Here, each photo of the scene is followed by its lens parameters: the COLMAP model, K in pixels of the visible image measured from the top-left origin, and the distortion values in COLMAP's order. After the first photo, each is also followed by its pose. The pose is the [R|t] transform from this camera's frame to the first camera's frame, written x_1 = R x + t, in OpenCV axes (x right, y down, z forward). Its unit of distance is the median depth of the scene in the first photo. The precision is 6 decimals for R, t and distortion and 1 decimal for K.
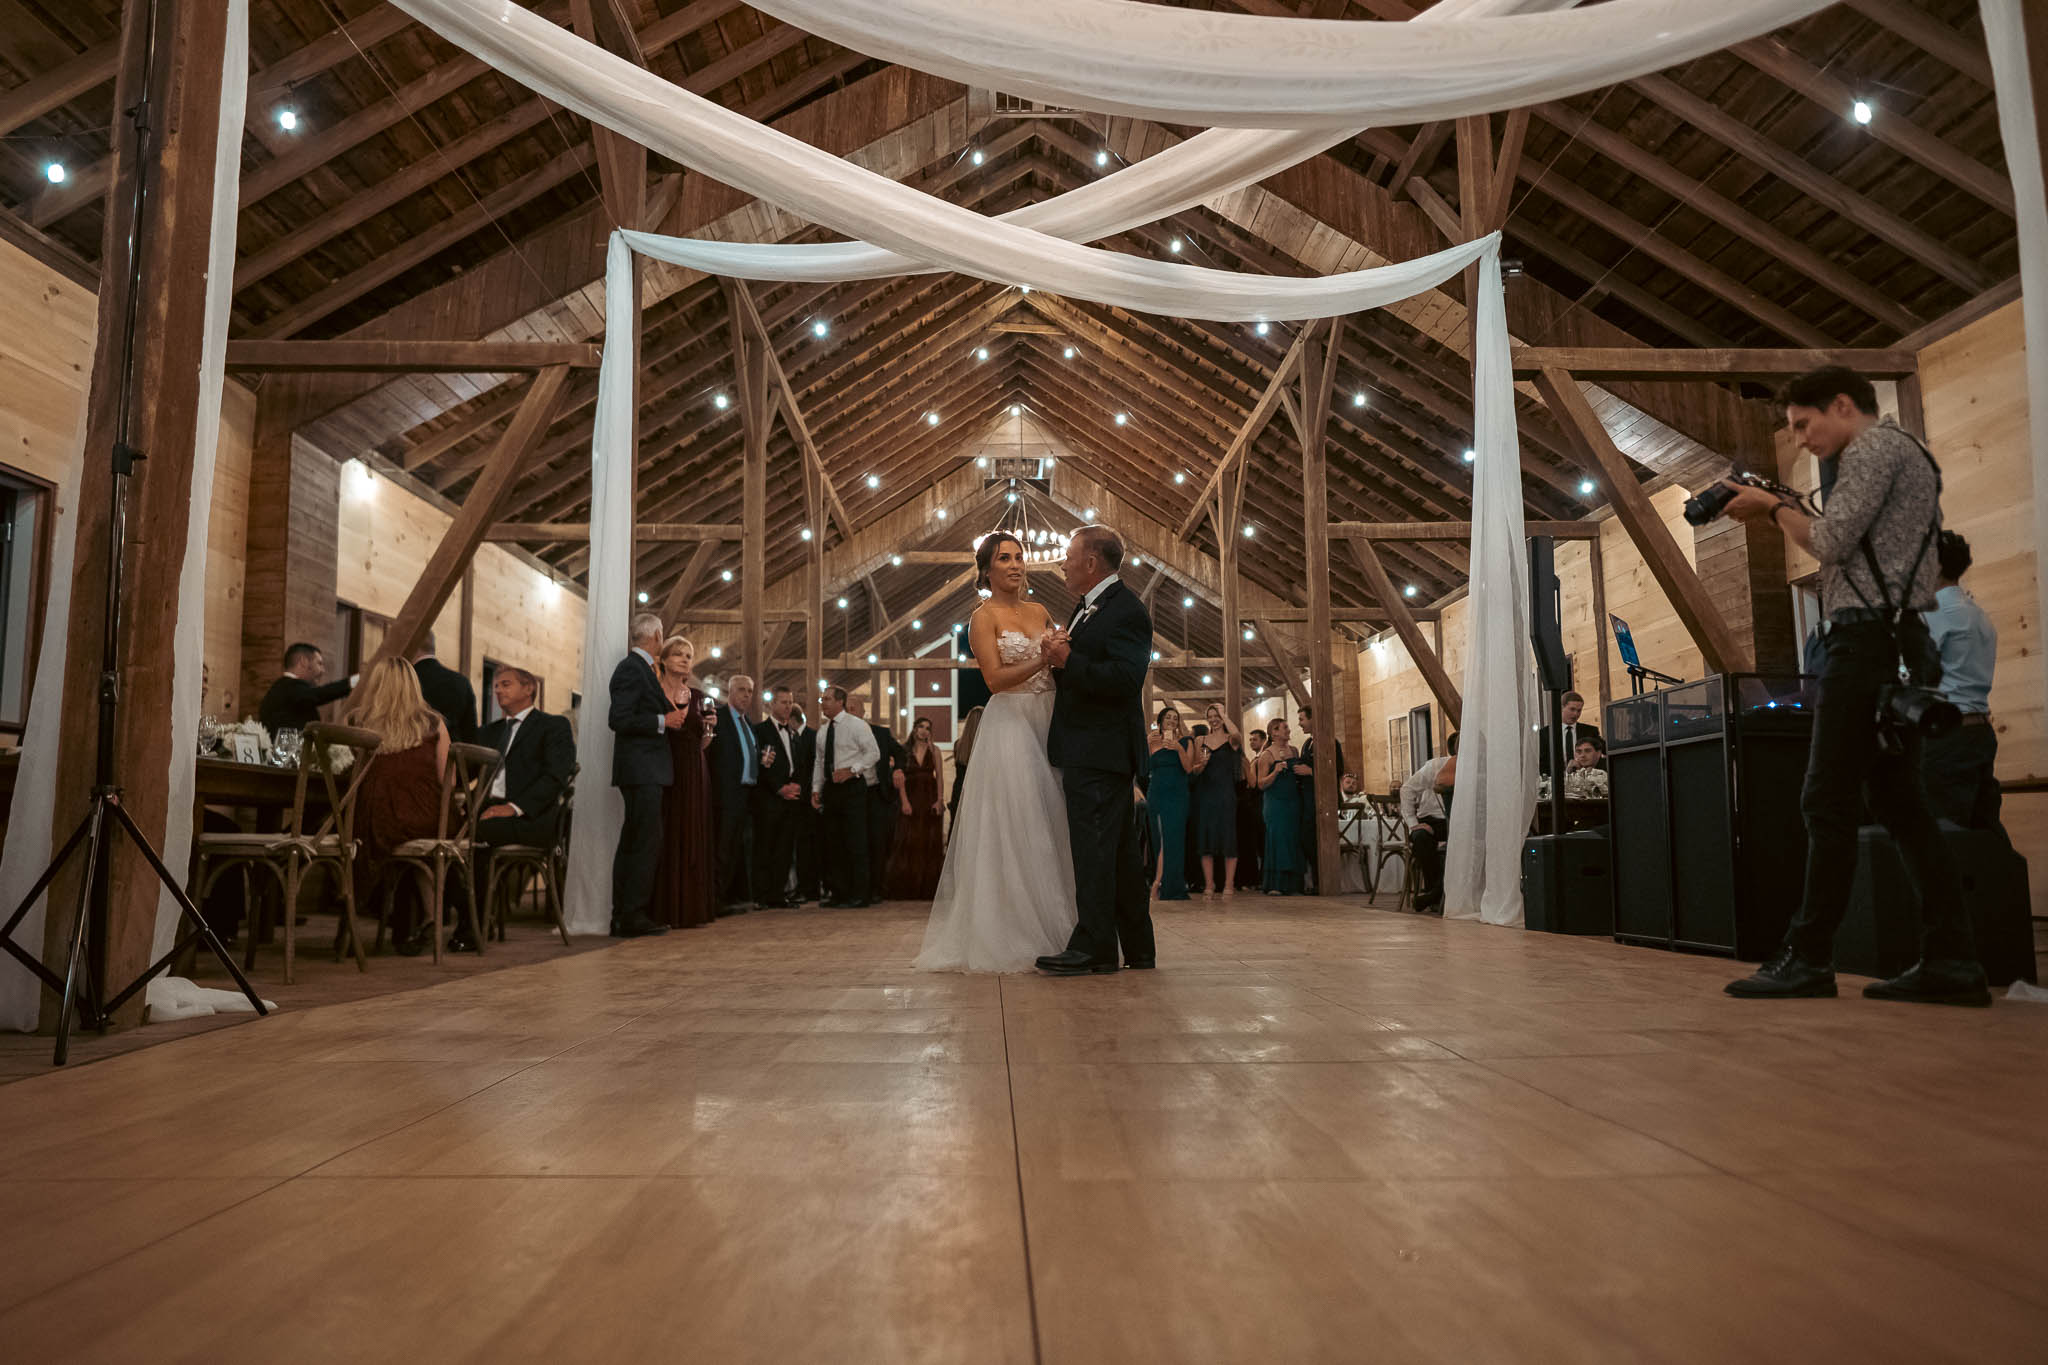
lens RADIAL K [[1265.4, 0, 1004.7], [0, 1265.4, 684.5], [0, 0, 1]] dist [-0.024733, 0.000684]
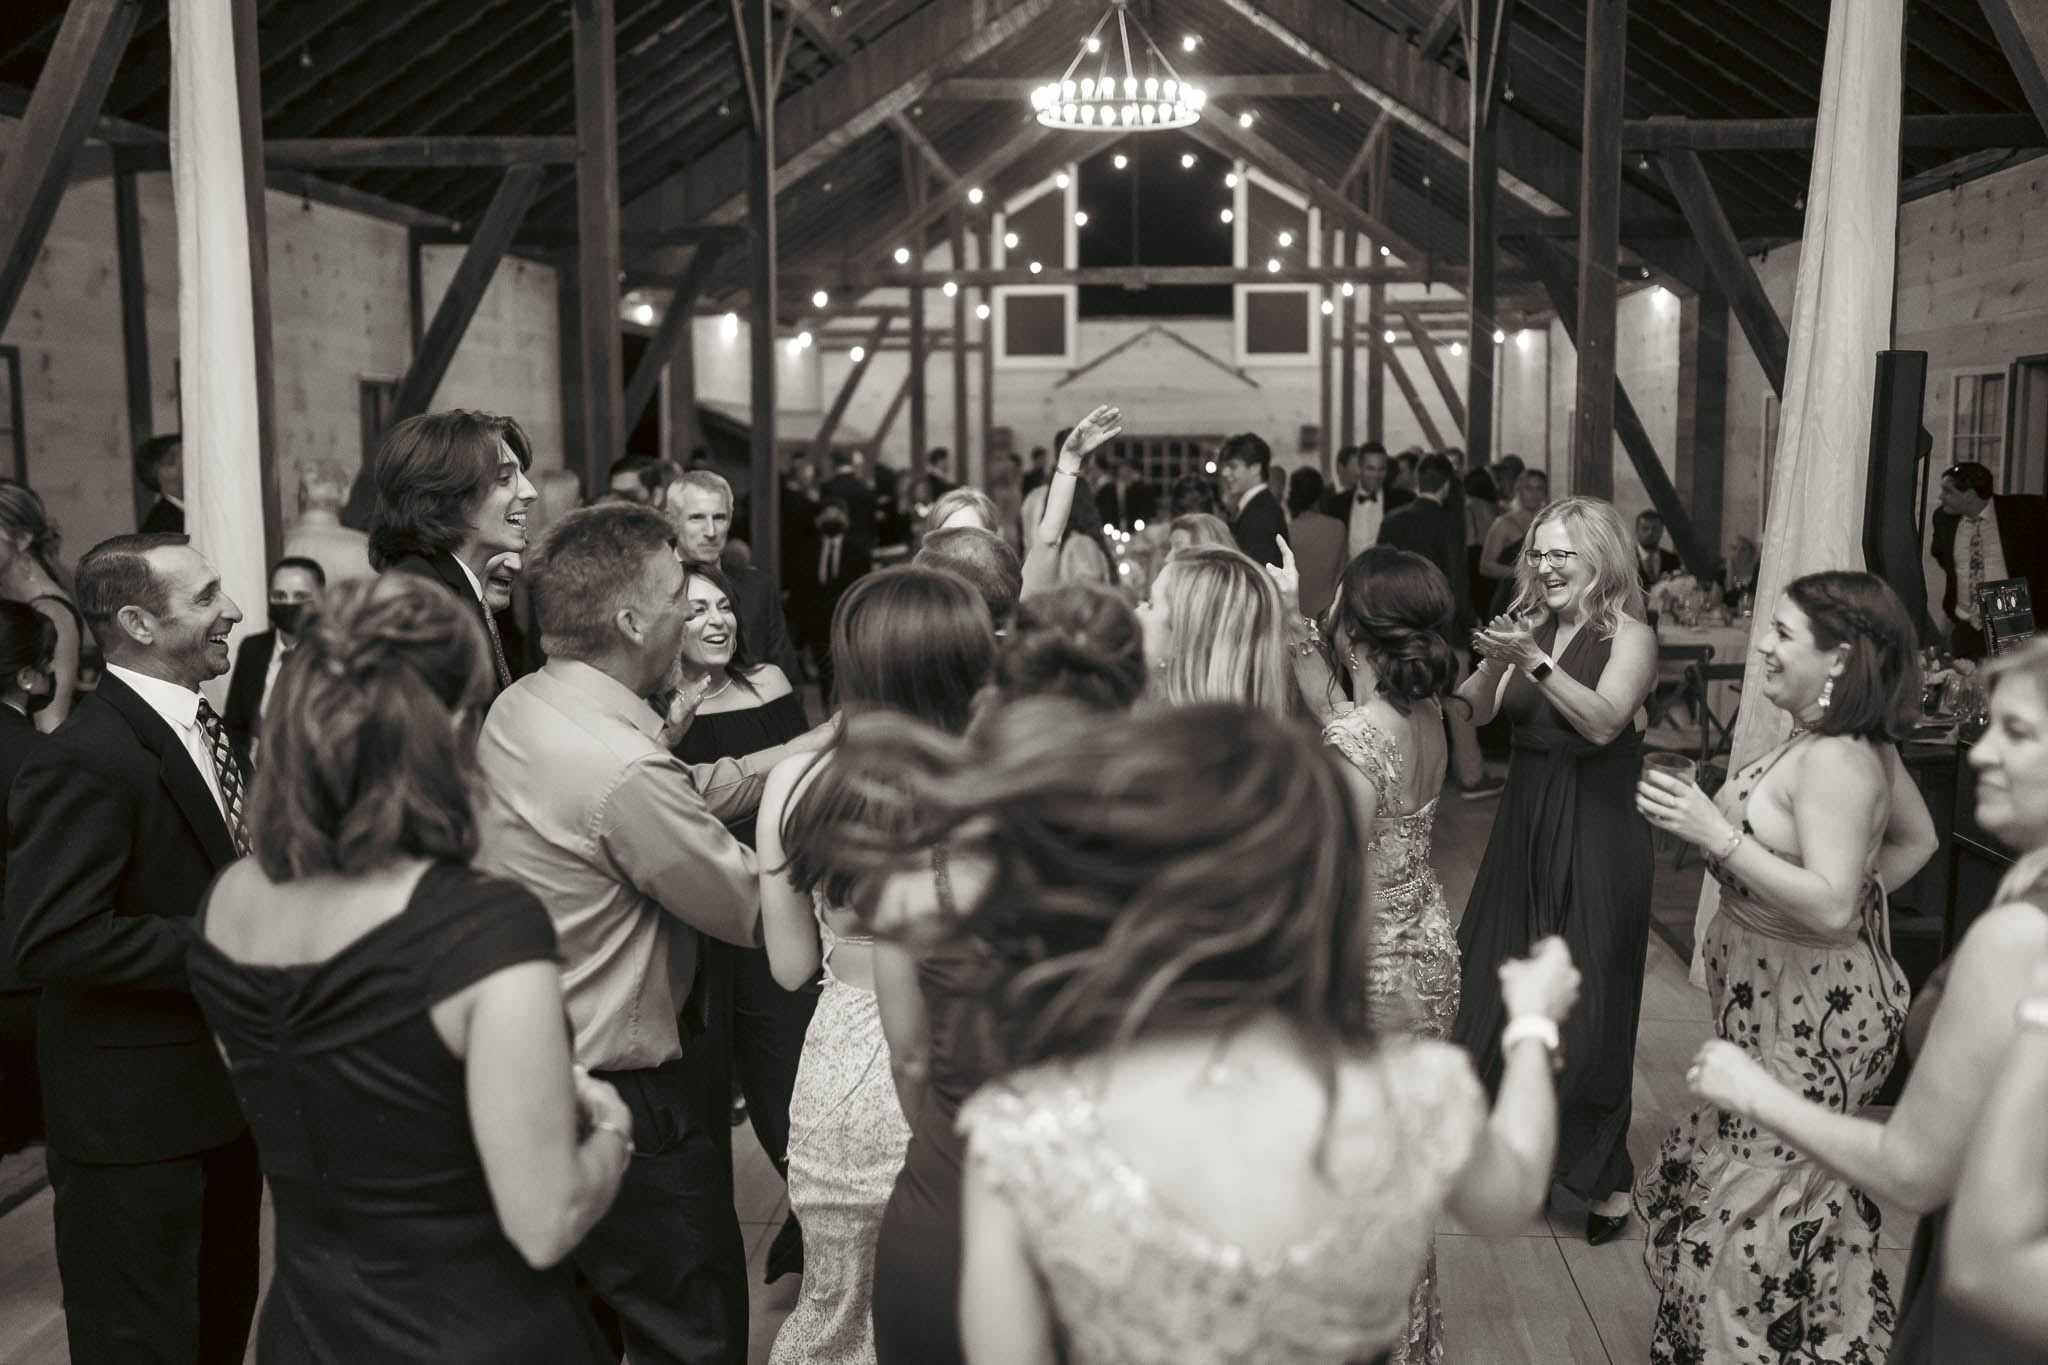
lens RADIAL K [[2011.5, 0, 1014.4], [0, 2011.5, 687.7], [0, 0, 1]] dist [-0.069429, 0.115306]
pose [[0.994743, 0.018341, -0.100745, 0.076159], [0.007654, 0.967759, 0.251760, -0.097848], [0.102115, -0.251208, 0.962532, 0.073736]]
